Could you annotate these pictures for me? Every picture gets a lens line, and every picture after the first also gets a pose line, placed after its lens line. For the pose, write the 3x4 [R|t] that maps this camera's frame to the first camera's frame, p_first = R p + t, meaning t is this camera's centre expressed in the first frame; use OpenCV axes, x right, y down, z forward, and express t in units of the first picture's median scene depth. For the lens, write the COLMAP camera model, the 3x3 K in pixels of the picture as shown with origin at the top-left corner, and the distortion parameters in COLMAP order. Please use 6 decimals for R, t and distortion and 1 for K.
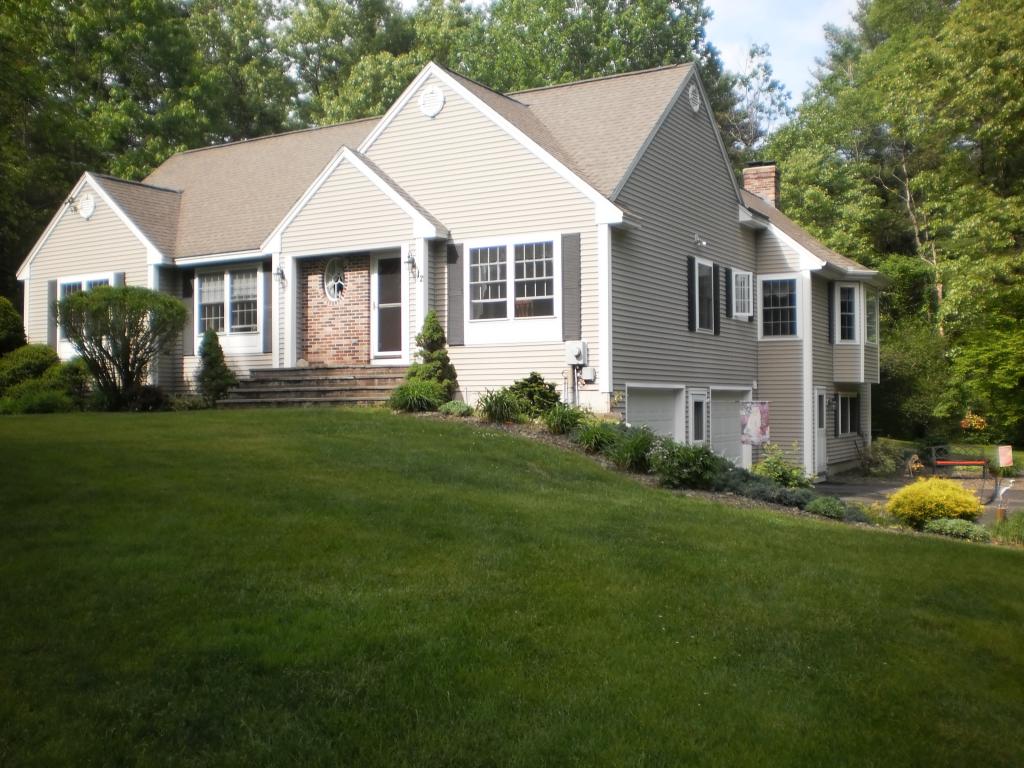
lens RADIAL K [[1080.4, 0, 512.0], [0, 1080.4, 384.0], [0, 0, 1]] dist [-0.093977, -0.119902]
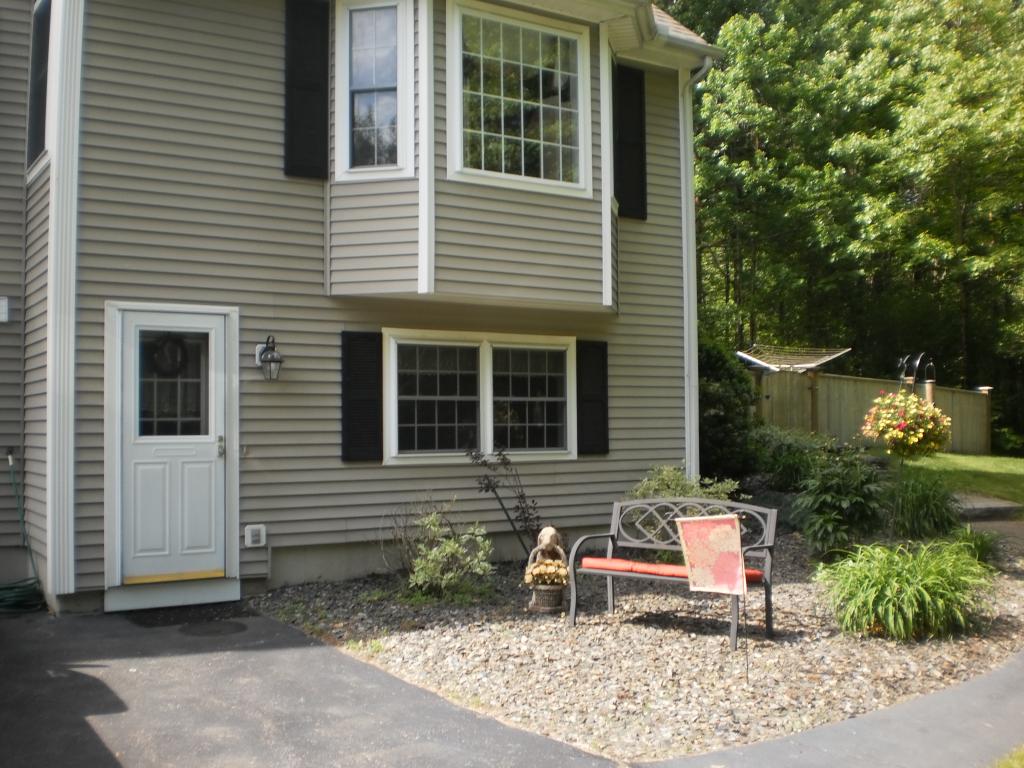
lens RADIAL K [[1080.4, 0, 512.0], [0, 1080.4, 384.0], [0, 0, 1]] dist [-0.093977, -0.119902]
pose [[0.901791, -0.019350, -0.431739, 0.598666], [0.013612, 0.999773, -0.016378, 0.038104], [0.431958, 0.008892, 0.901850, 0.879988]]
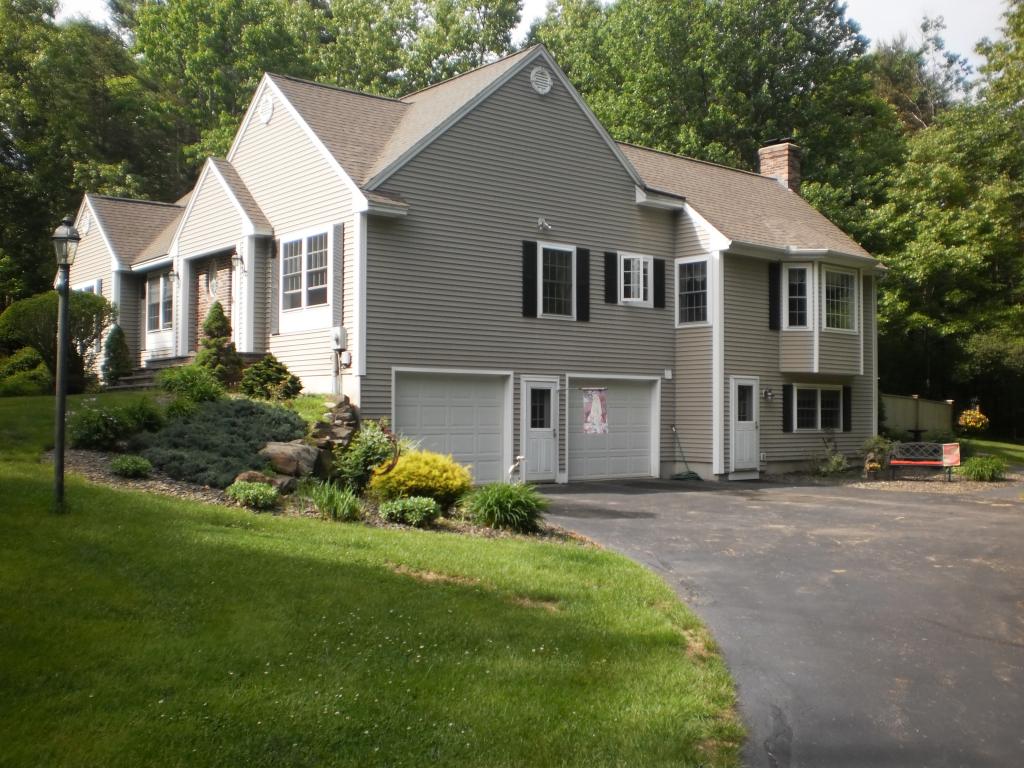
lens RADIAL K [[1080.4, 0, 512.0], [0, 1080.4, 384.0], [0, 0, 1]] dist [-0.093977, -0.119902]
pose [[0.943560, -0.002656, -0.331190, 0.471711], [-0.000405, 0.999958, -0.009172, 0.020818], [0.331200, 0.008789, 0.943520, 0.065629]]
